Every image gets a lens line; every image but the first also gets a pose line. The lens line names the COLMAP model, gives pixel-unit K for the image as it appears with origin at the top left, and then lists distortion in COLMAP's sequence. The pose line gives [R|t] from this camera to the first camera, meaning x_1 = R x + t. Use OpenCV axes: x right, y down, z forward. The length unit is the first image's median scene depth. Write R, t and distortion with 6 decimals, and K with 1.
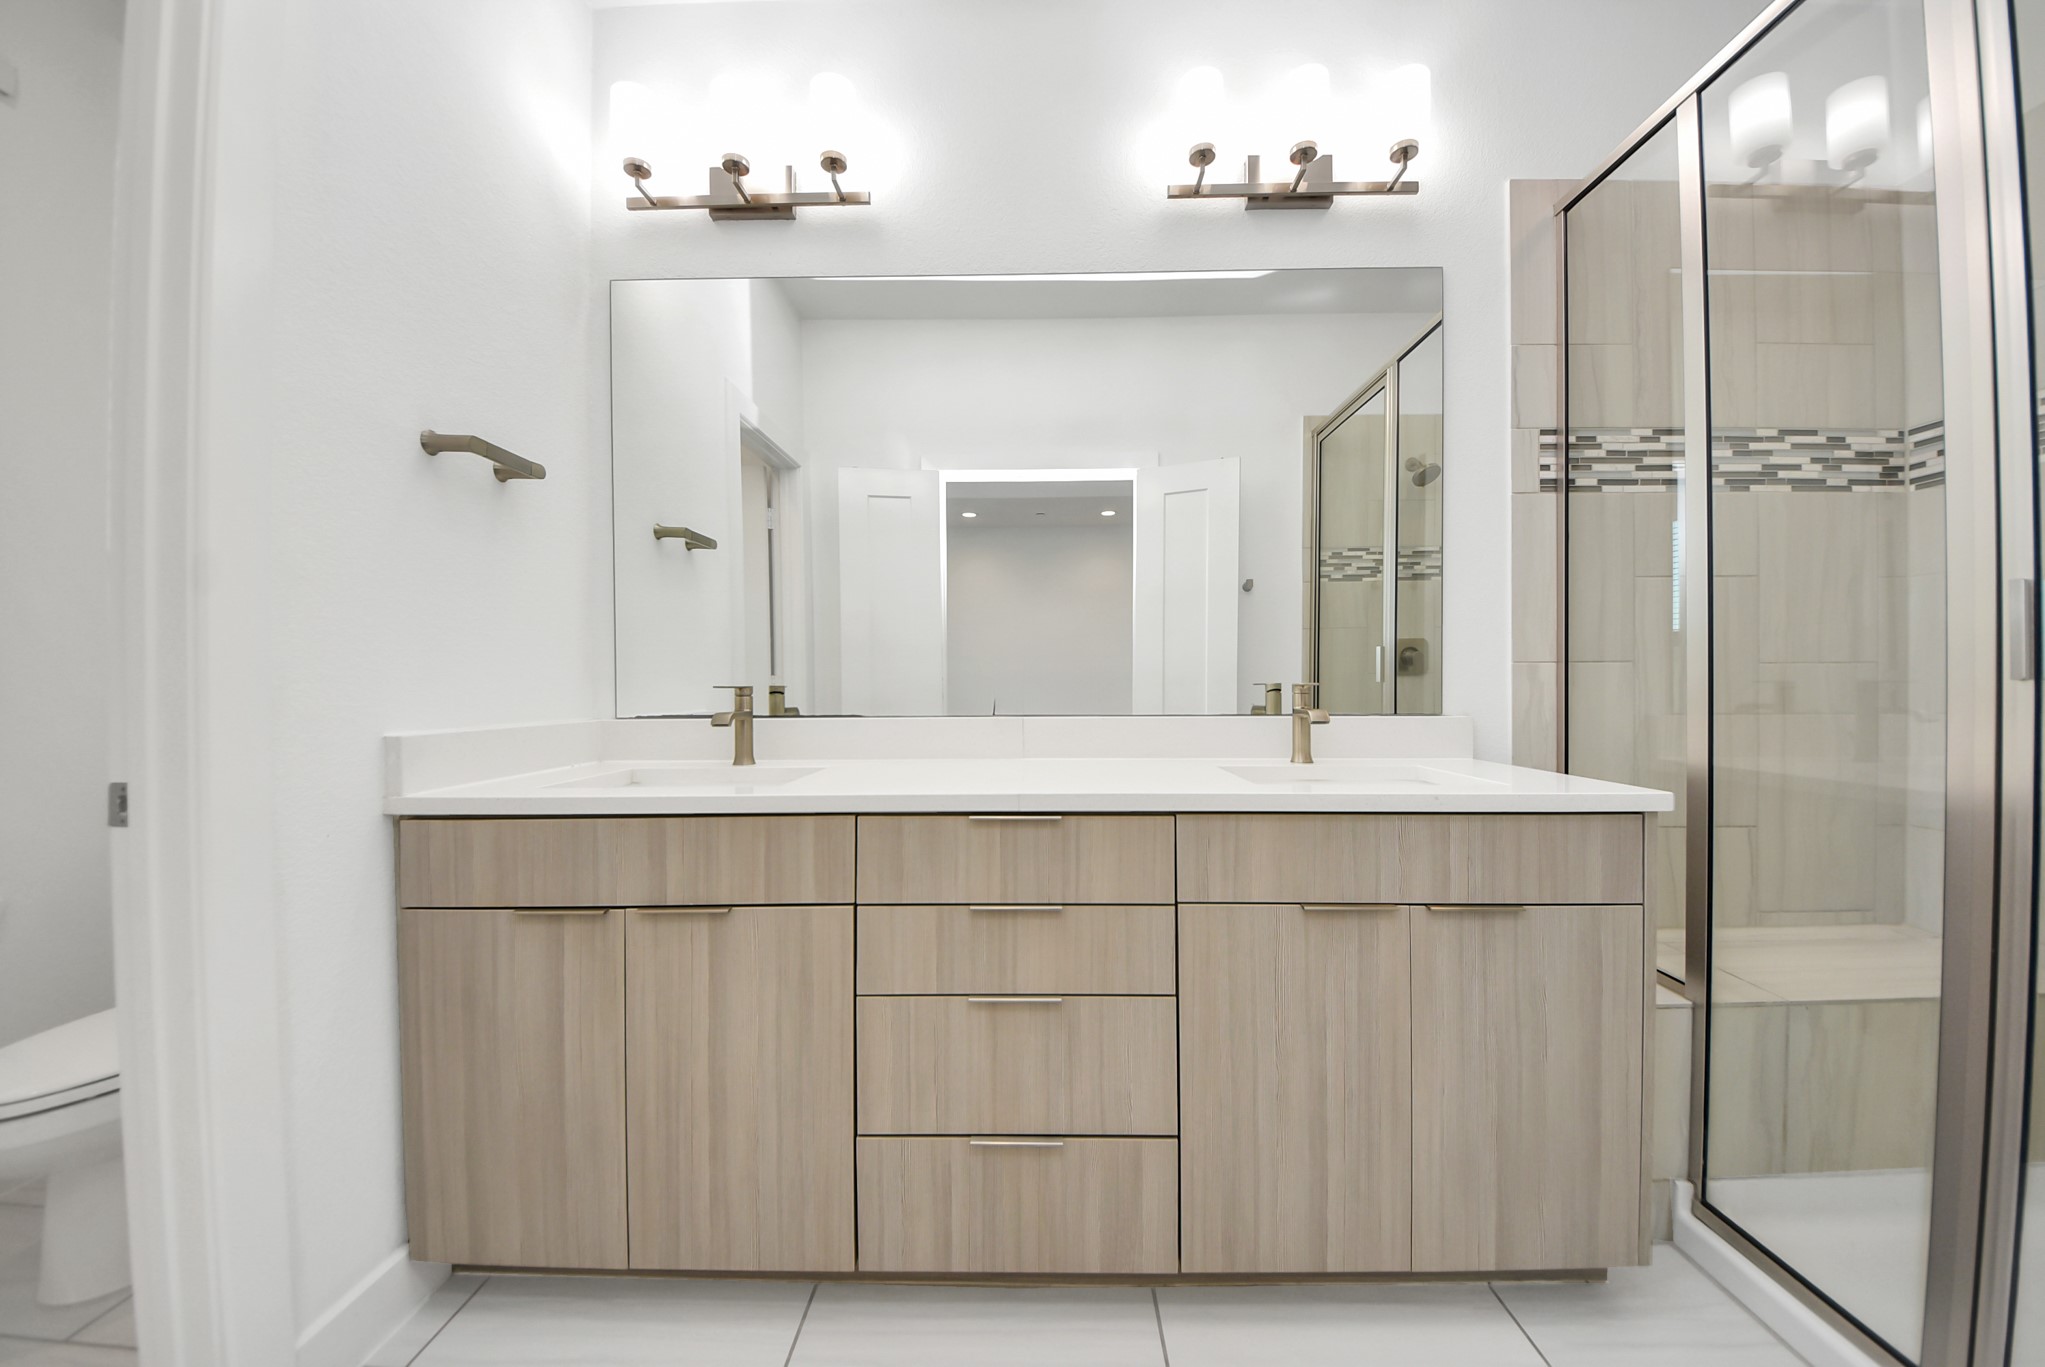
lens RADIAL K [[739.3, 0, 1027.3], [0, 739.3, 681.5], [0, 0, 1]] dist [0.008748, 0.000008]
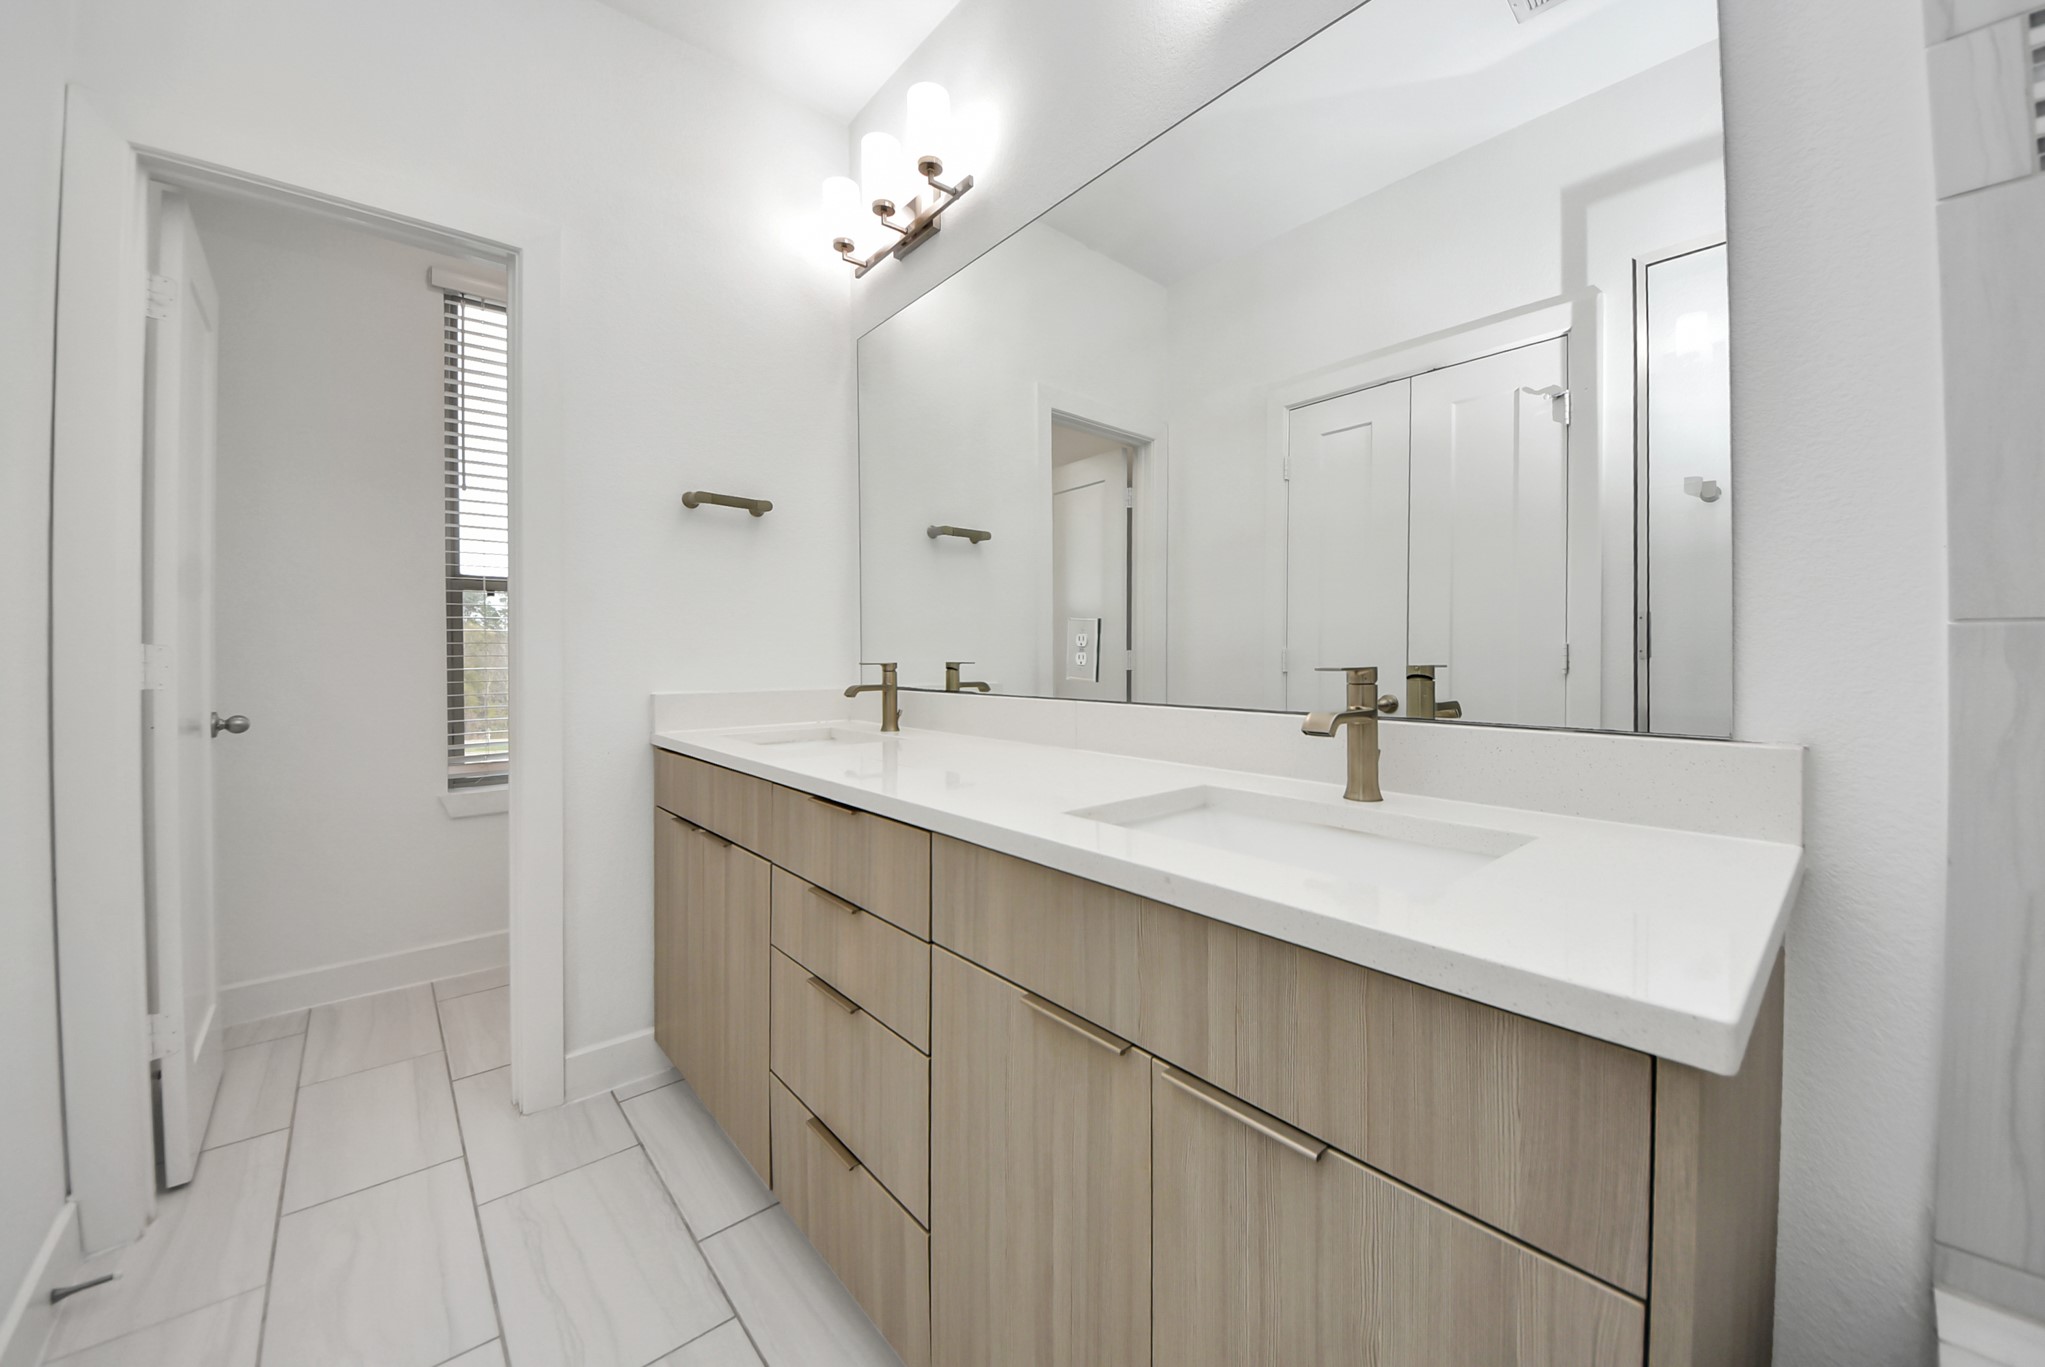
lens RADIAL K [[753.5, 0, 1018.6], [0, 753.5, 658.8], [0, 0, 1]] dist [0.000672, -0.007153]
pose [[0.671697, 0.004689, -0.740811, 0.785499], [-0.002223, 0.999988, 0.004314, -0.007930], [0.740823, -0.001251, 0.671700, 0.478254]]
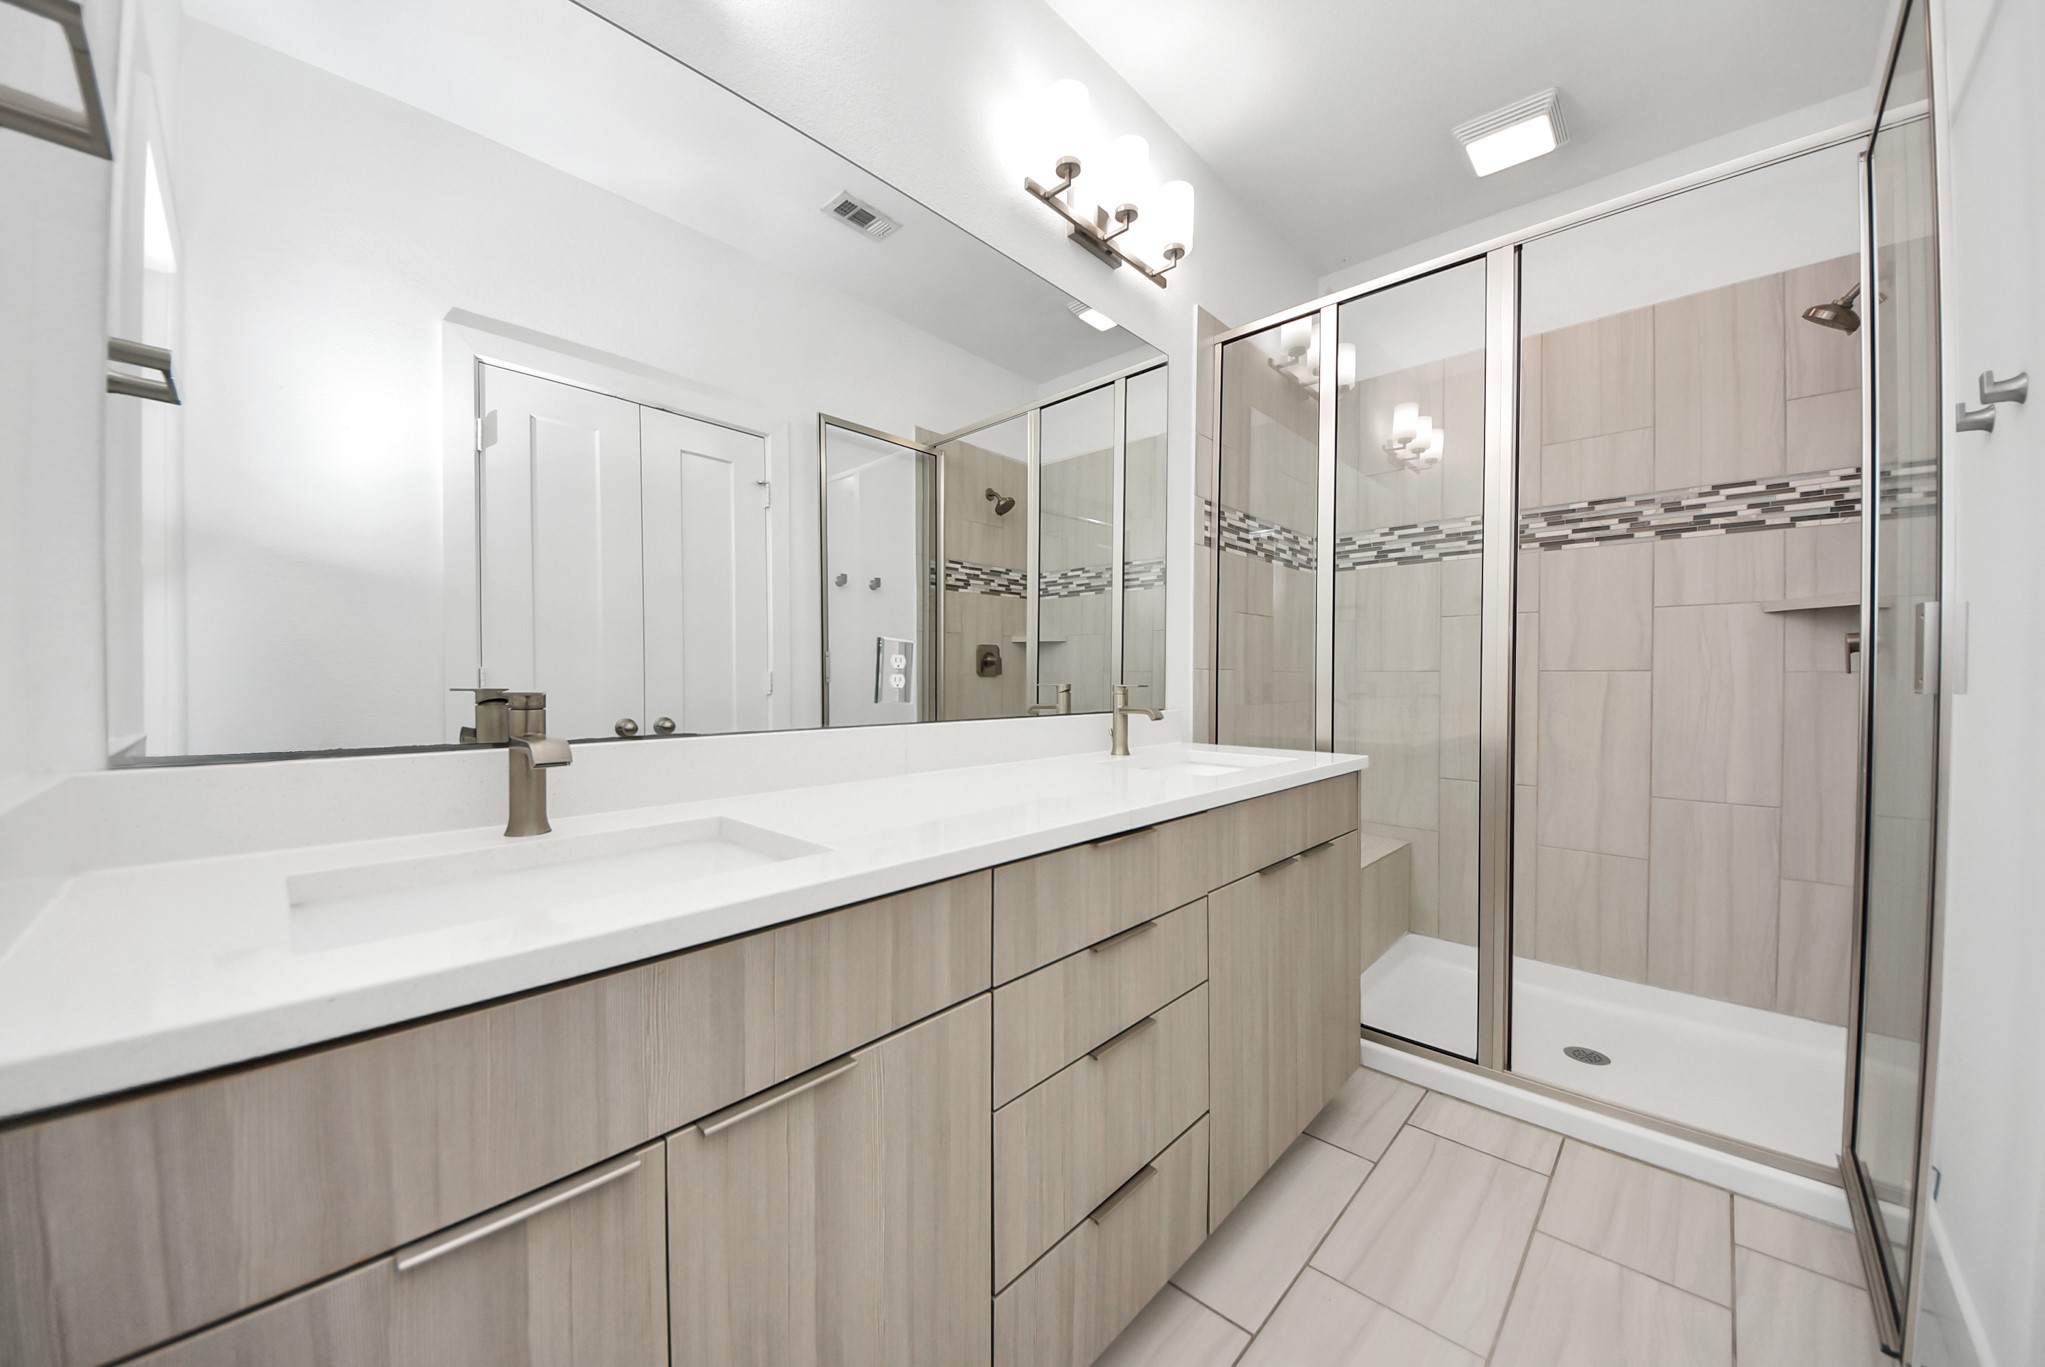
lens RADIAL K [[719.7, 0, 1022.5], [0, 719.7, 687.3], [0, 0, 1]] dist [0.036267, -0.022779]
pose [[0.676598, -0.004135, 0.736341, -0.694149], [-0.006692, 0.999908, 0.011765, -0.008953], [-0.736322, -0.012888, 0.676508, 0.456089]]
